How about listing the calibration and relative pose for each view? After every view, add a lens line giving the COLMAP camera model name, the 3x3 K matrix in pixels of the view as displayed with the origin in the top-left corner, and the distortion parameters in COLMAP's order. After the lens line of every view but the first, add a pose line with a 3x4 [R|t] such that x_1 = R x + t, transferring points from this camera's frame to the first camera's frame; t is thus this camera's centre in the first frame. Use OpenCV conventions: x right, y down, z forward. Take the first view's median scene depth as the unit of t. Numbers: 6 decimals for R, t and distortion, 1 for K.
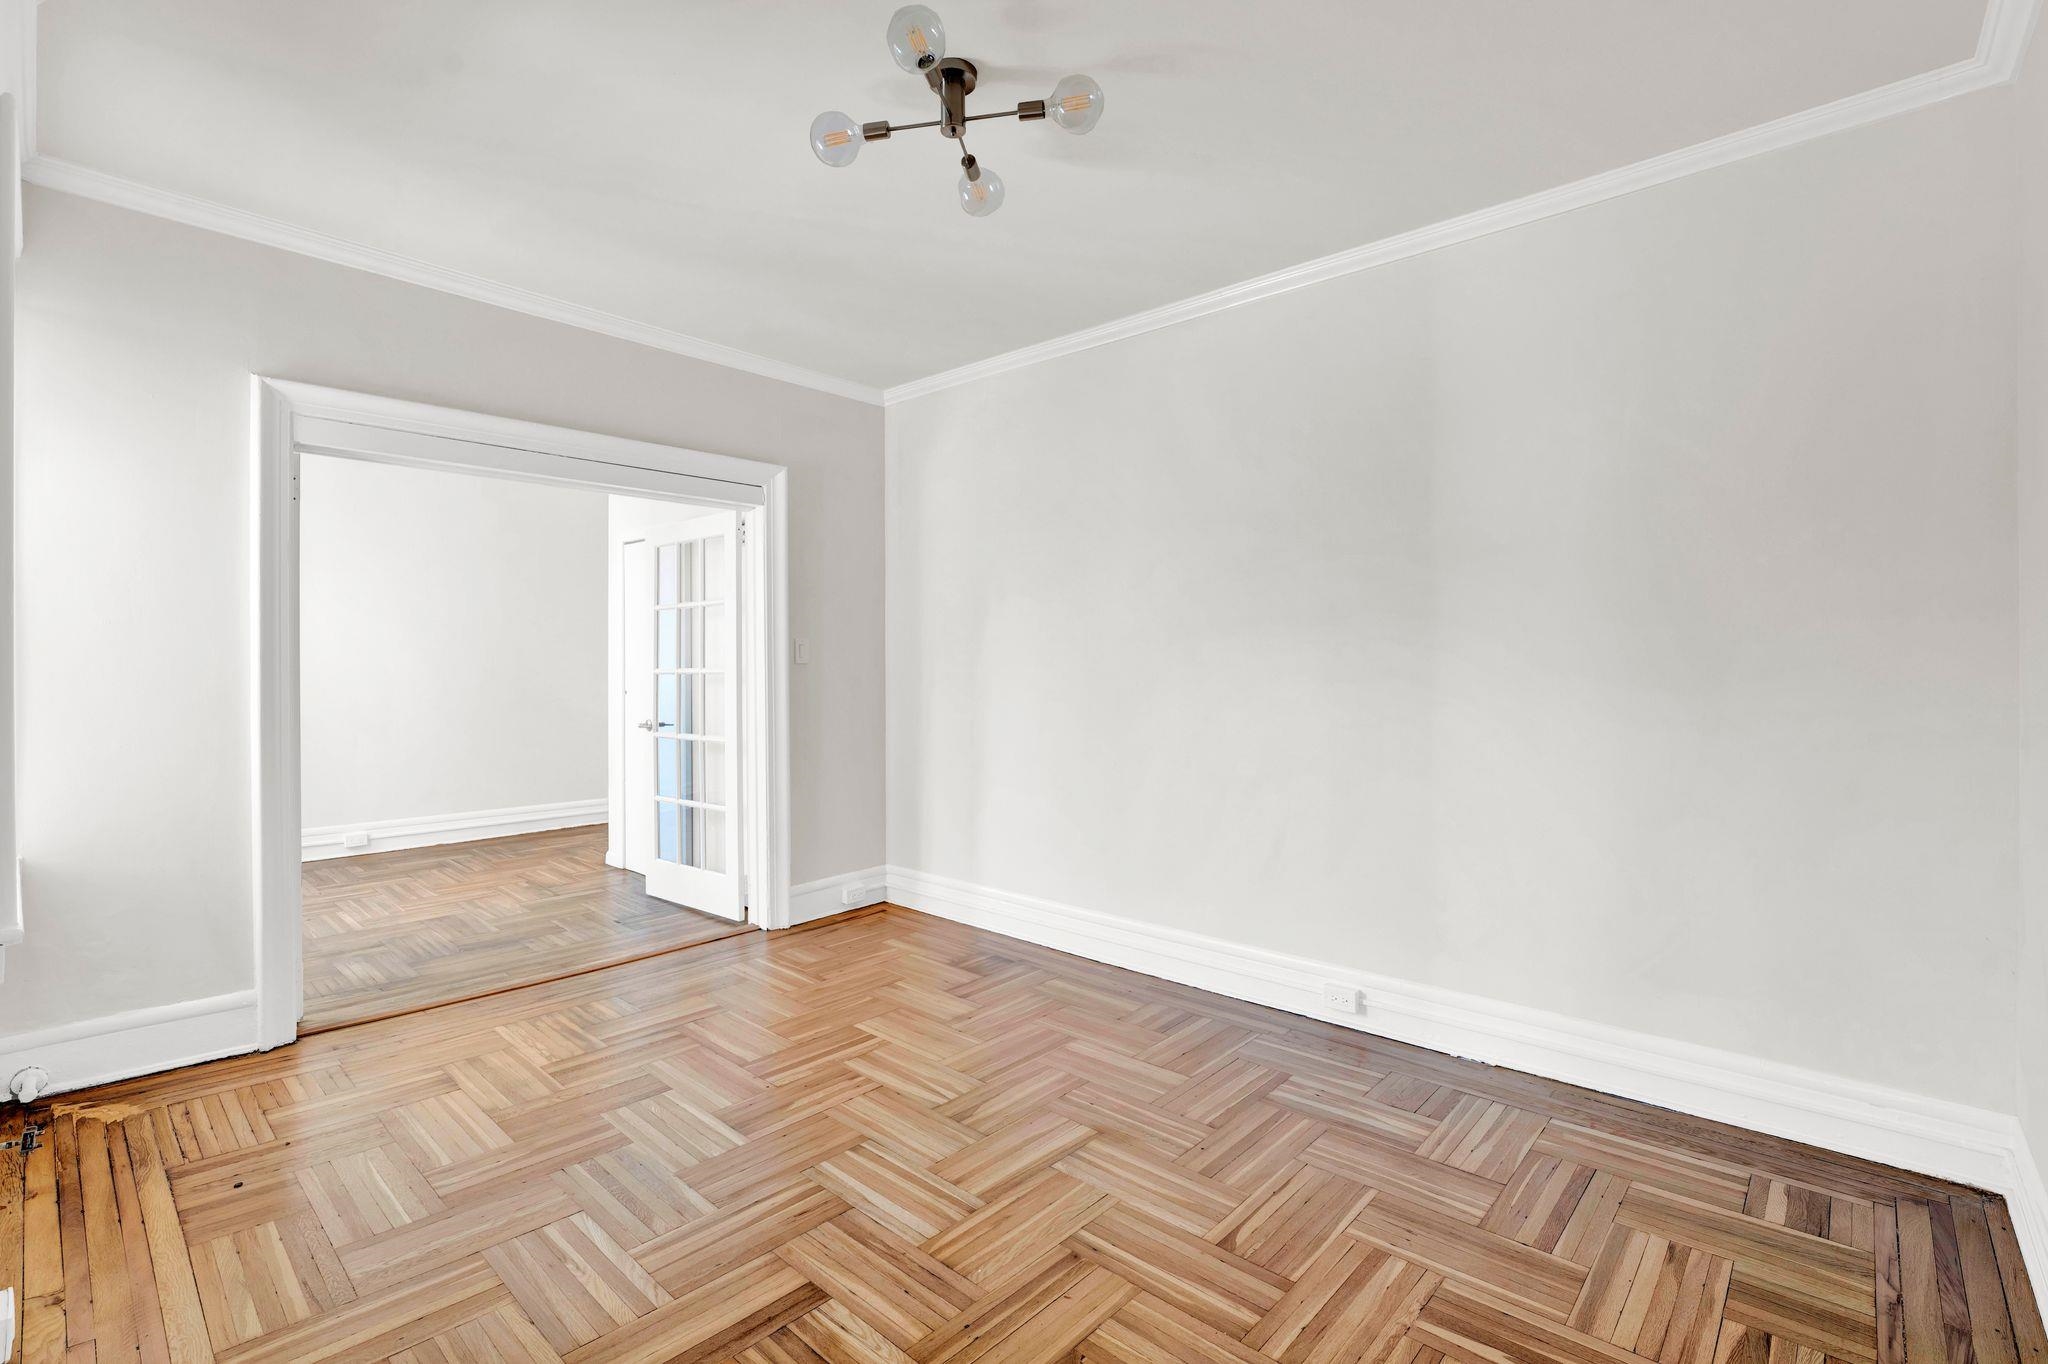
lens RADIAL K [[875.2, 0, 995.1], [0, 875.2, 663.8], [0, 0, 1]] dist [-0.032696, 0.005630]
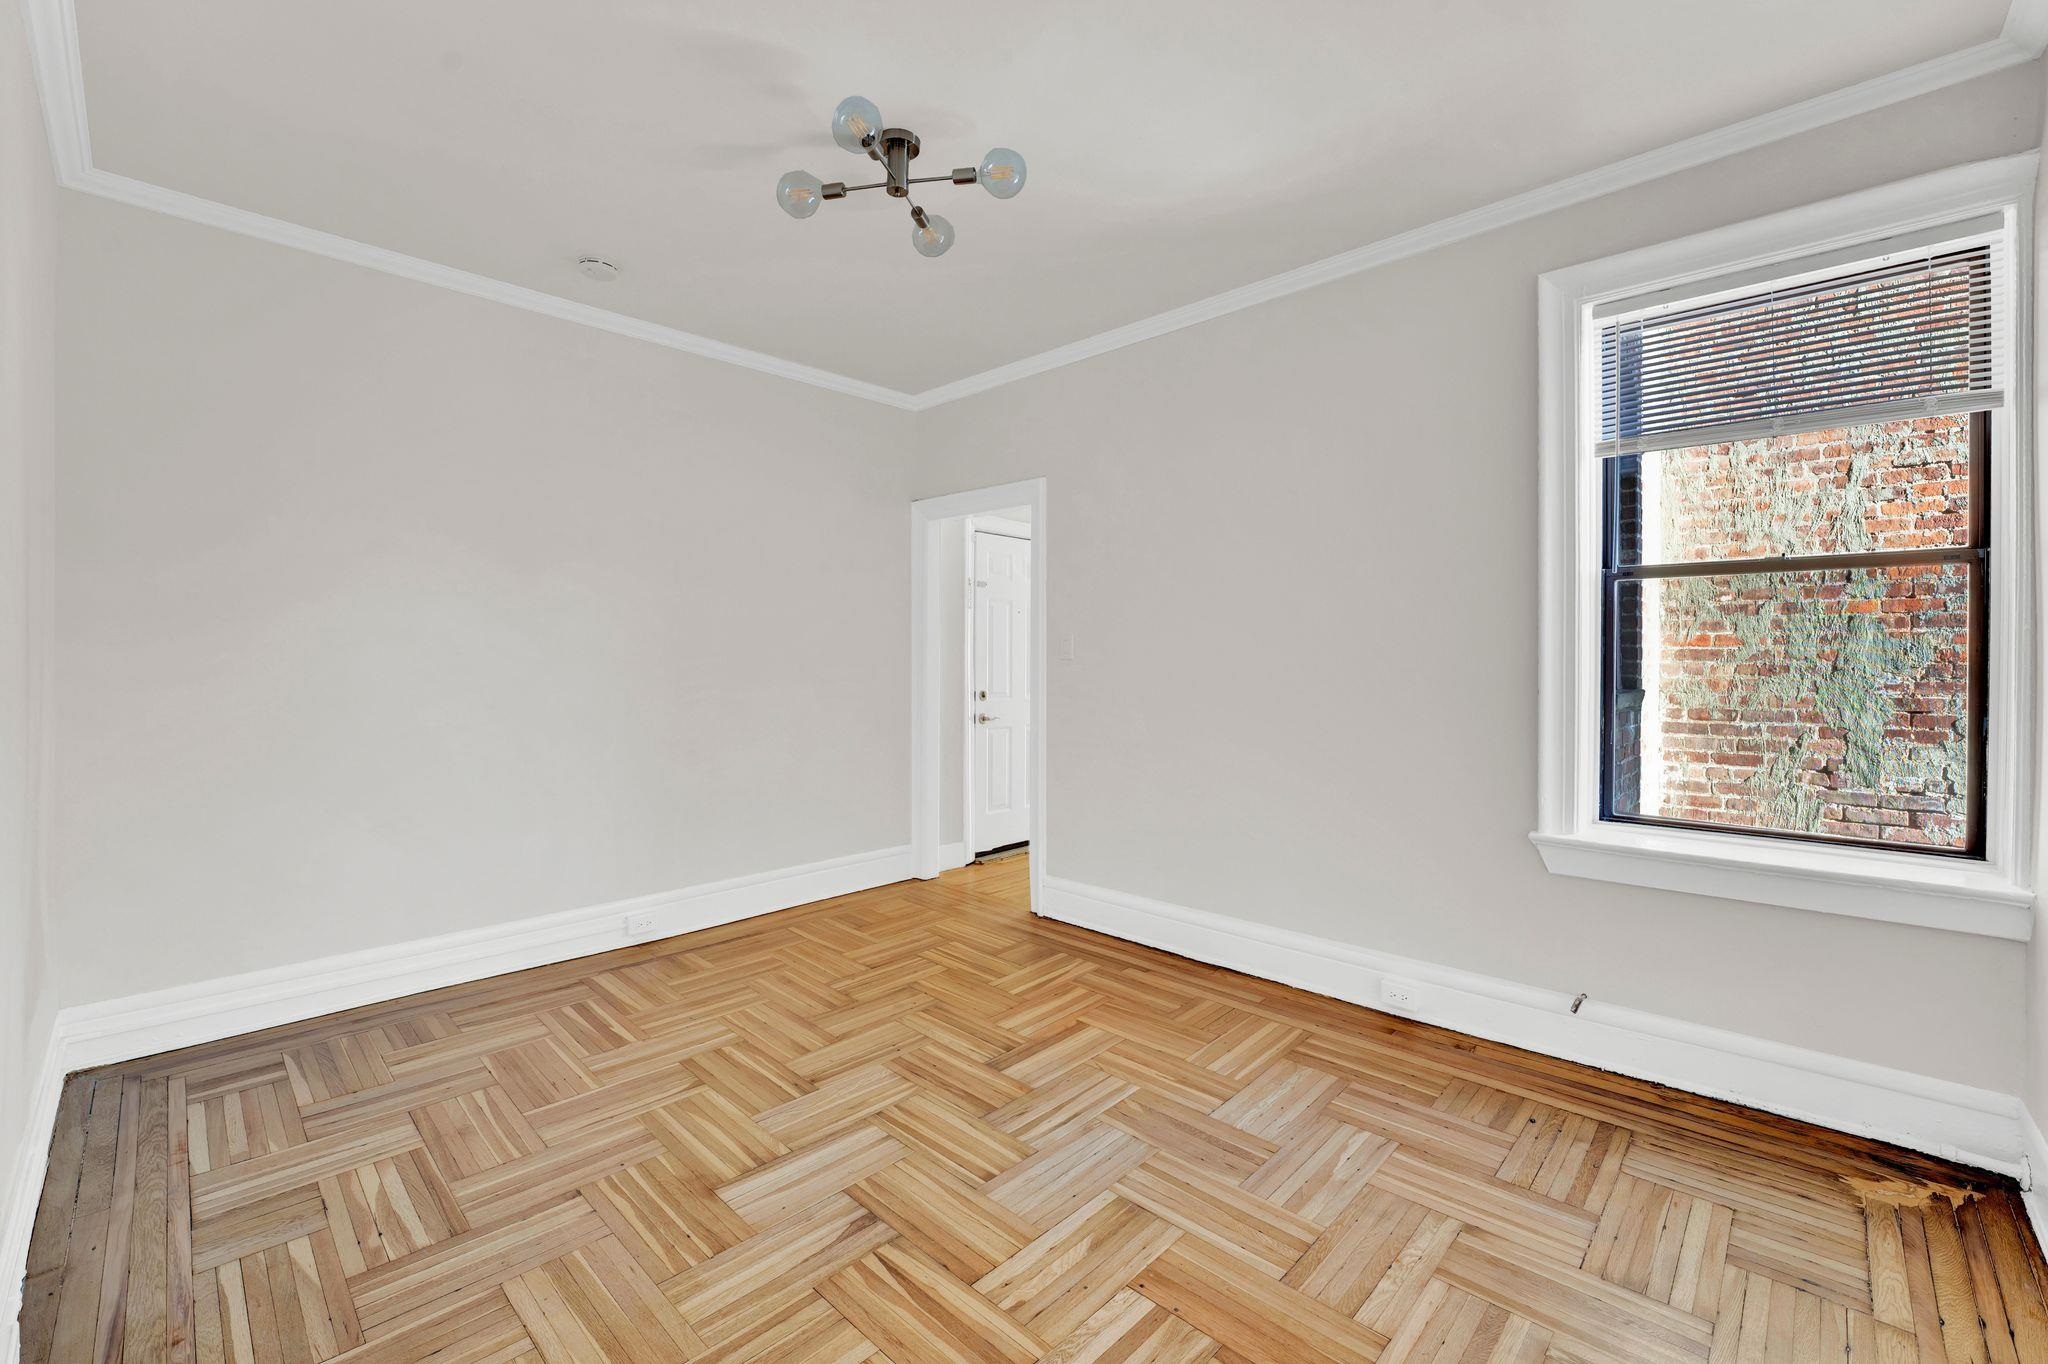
lens RADIAL K [[860.2, 0, 1032.6], [0, 860.2, 673.4], [0, 0, 1]] dist [-0.026110, 0.000340]
pose [[-0.999957, -0.002952, -0.008737, -0.174270], [-0.003054, 0.999928, 0.011606, 0.009119], [0.008702, 0.011633, -0.999894, 1.676738]]
